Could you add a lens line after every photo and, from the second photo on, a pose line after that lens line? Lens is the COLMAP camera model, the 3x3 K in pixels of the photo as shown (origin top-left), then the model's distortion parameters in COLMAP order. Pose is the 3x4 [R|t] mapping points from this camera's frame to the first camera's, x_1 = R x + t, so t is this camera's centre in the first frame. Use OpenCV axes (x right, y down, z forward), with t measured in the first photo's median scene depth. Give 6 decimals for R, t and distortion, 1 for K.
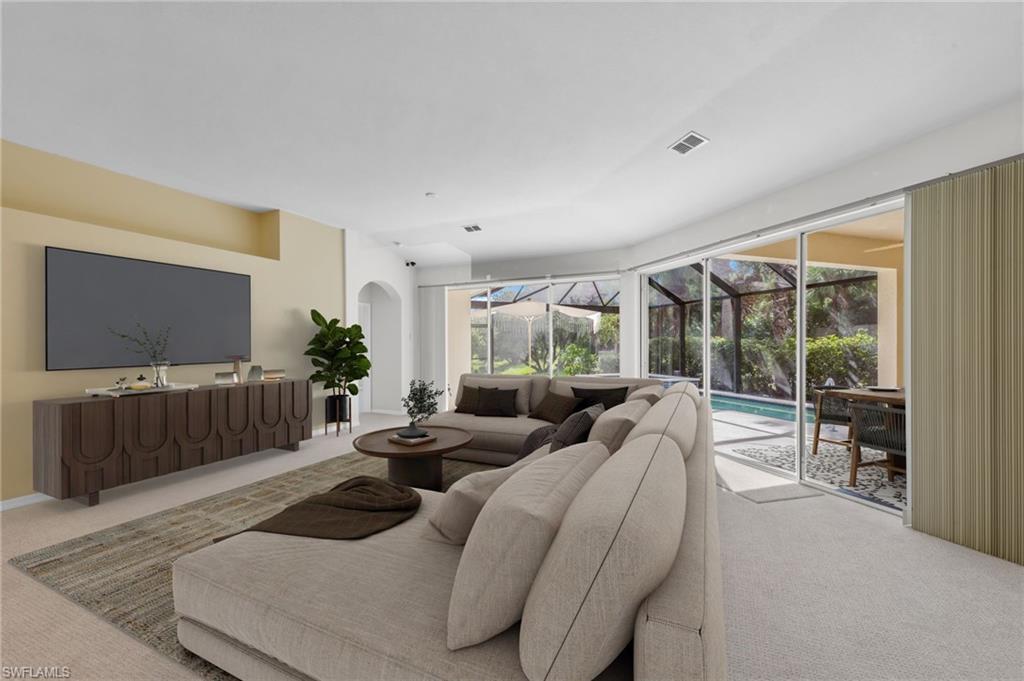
lens RADIAL K [[399.7, 0, 517.4], [0, 399.7, 347.4], [0, 0, 1]] dist [0.005348, -0.000214]
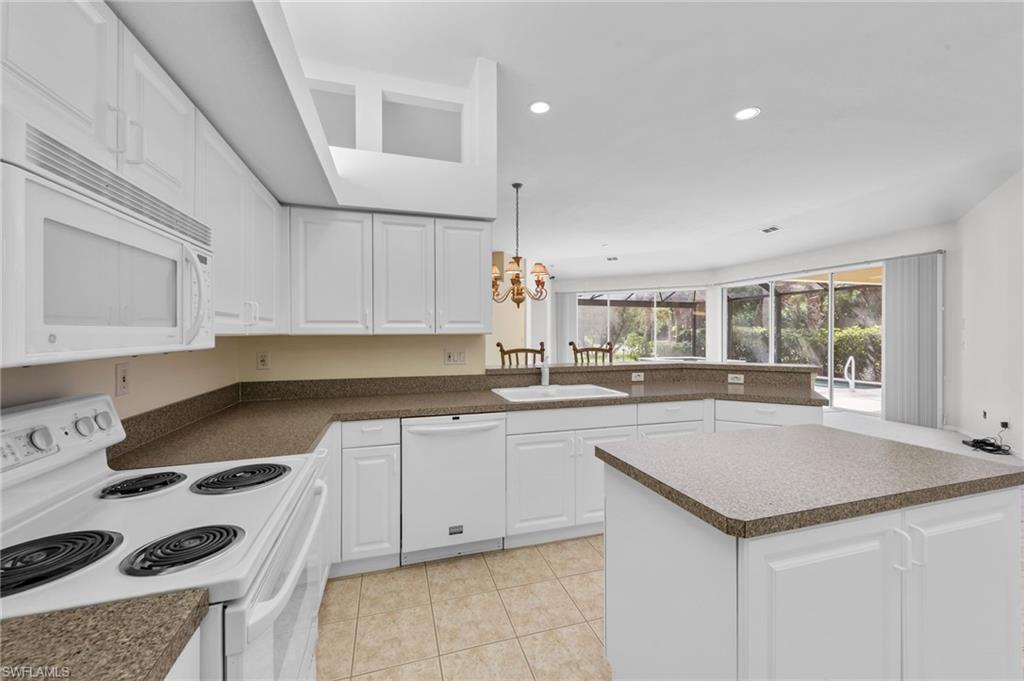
lens RADIAL K [[399.7, 0, 516.9], [0, 399.7, 337.8], [0, 0, 1]] dist [0.005348, -0.000214]
pose [[0.998900, 0.001577, -0.046873, -0.264833], [-0.001316, 0.999983, 0.005602, 0.001408], [0.046882, -0.005534, 0.998885, -0.370233]]
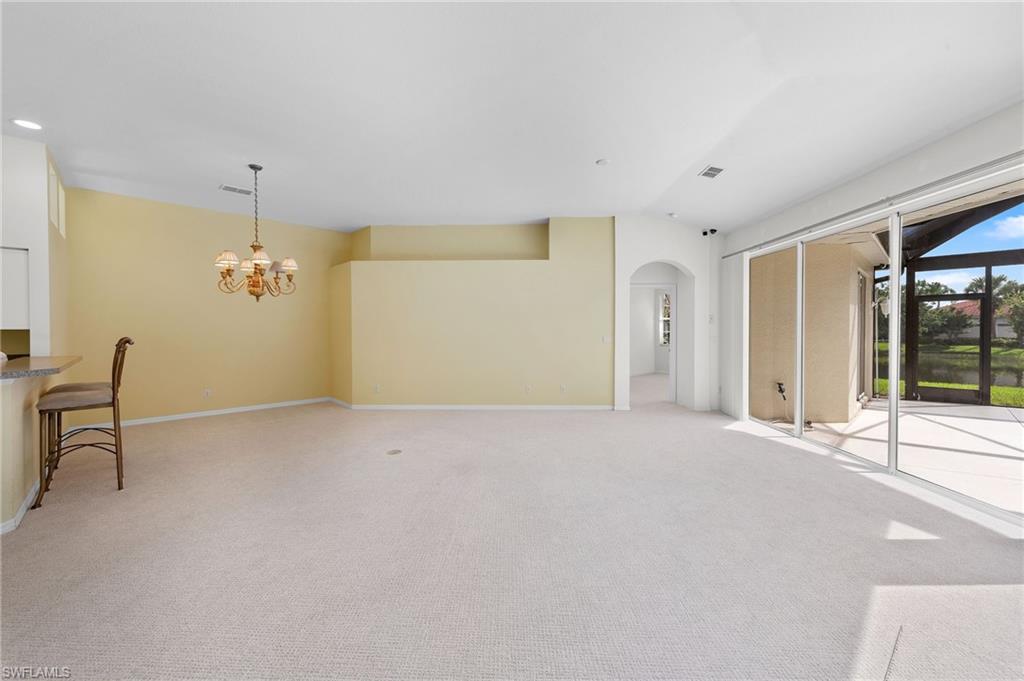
lens RADIAL K [[399.7, 0, 507.6], [0, 399.7, 336.4], [0, 0, 1]] dist [0.005348, -0.000214]
pose [[0.396877, 0.017054, -0.917713, 0.268519], [-0.006741, 0.999855, 0.015665, -0.002480], [0.917847, -0.000031, 0.396934, 0.233850]]
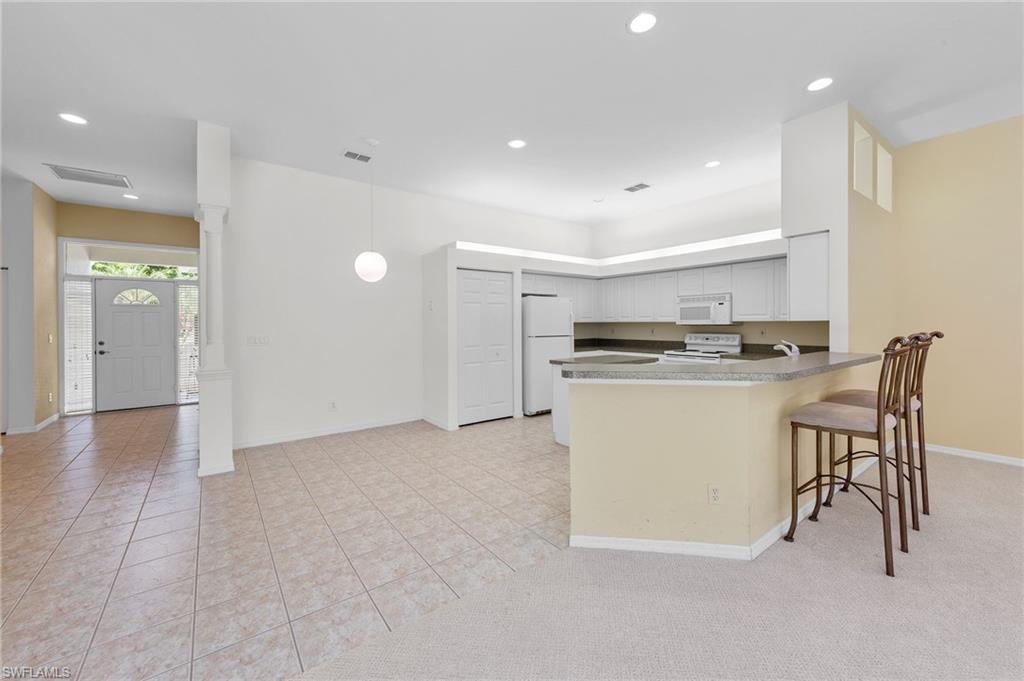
lens RADIAL K [[399.7, 0, 516.5], [0, 399.7, 325.2], [0, 0, 1]] dist [0.005348, -0.000214]
pose [[-0.954323, 0.010366, -0.298596, 0.075043], [0.007077, 0.999902, 0.012094, -0.001934], [0.298692, 0.009428, -0.954303, 0.211052]]
